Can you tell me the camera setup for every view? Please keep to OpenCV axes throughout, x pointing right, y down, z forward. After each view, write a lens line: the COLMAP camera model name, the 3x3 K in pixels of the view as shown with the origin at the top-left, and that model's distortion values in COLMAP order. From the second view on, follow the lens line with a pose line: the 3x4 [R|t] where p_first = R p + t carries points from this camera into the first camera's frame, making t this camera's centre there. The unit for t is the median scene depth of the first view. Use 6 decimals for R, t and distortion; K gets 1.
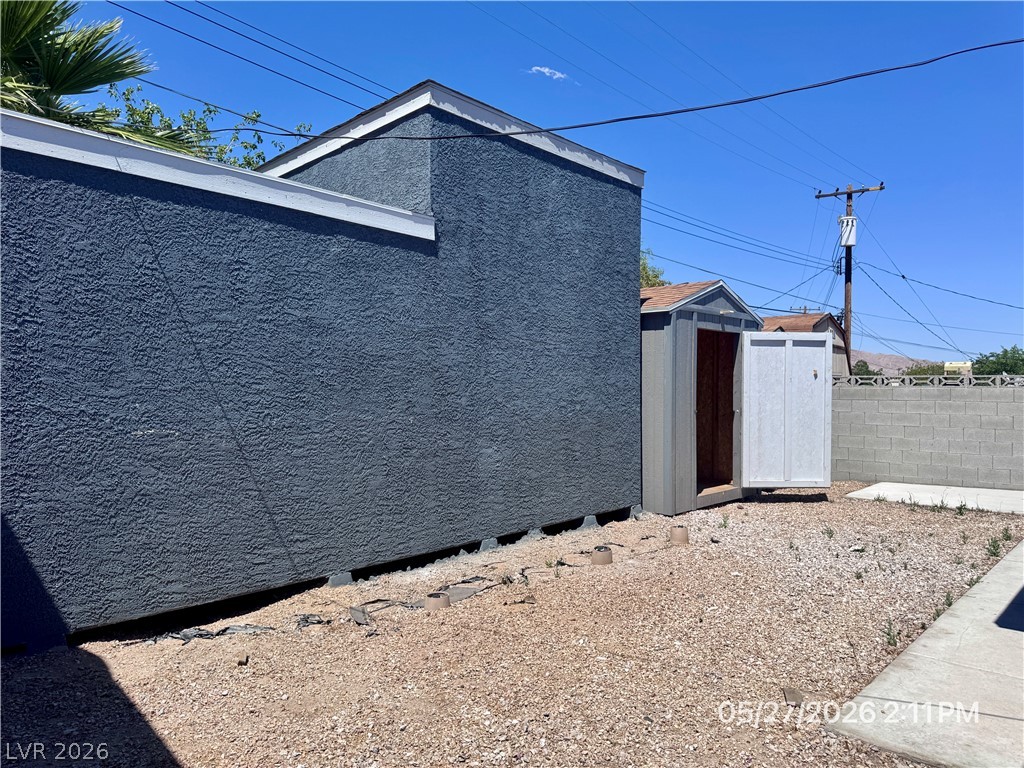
lens RADIAL K [[719.9, 0, 504.2], [0, 719.9, 386.9], [0, 0, 1]] dist [0.065556, -0.092200]
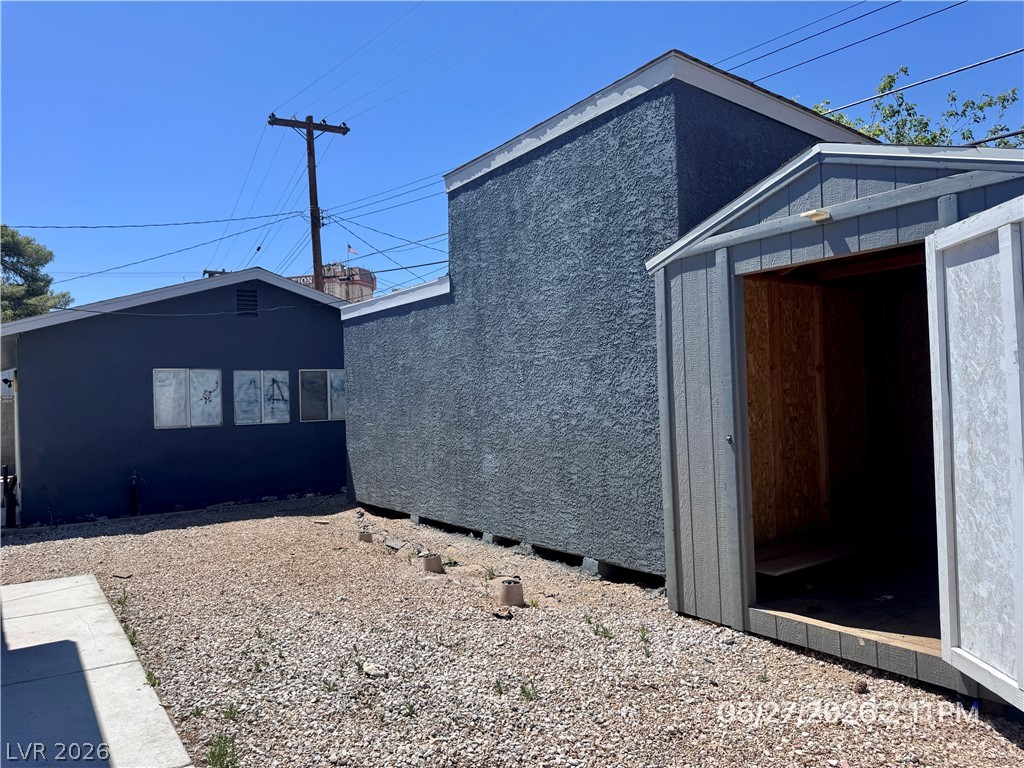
lens RADIAL K [[719.9, 0, 503.7], [0, 719.9, 382.8], [0, 0, 1]] dist [0.065556, -0.092200]
pose [[-0.233582, -0.018804, -0.972155, 1.014515], [0.030364, 0.999184, -0.026623, 0.003052], [0.971863, -0.035737, -0.232821, 1.211498]]
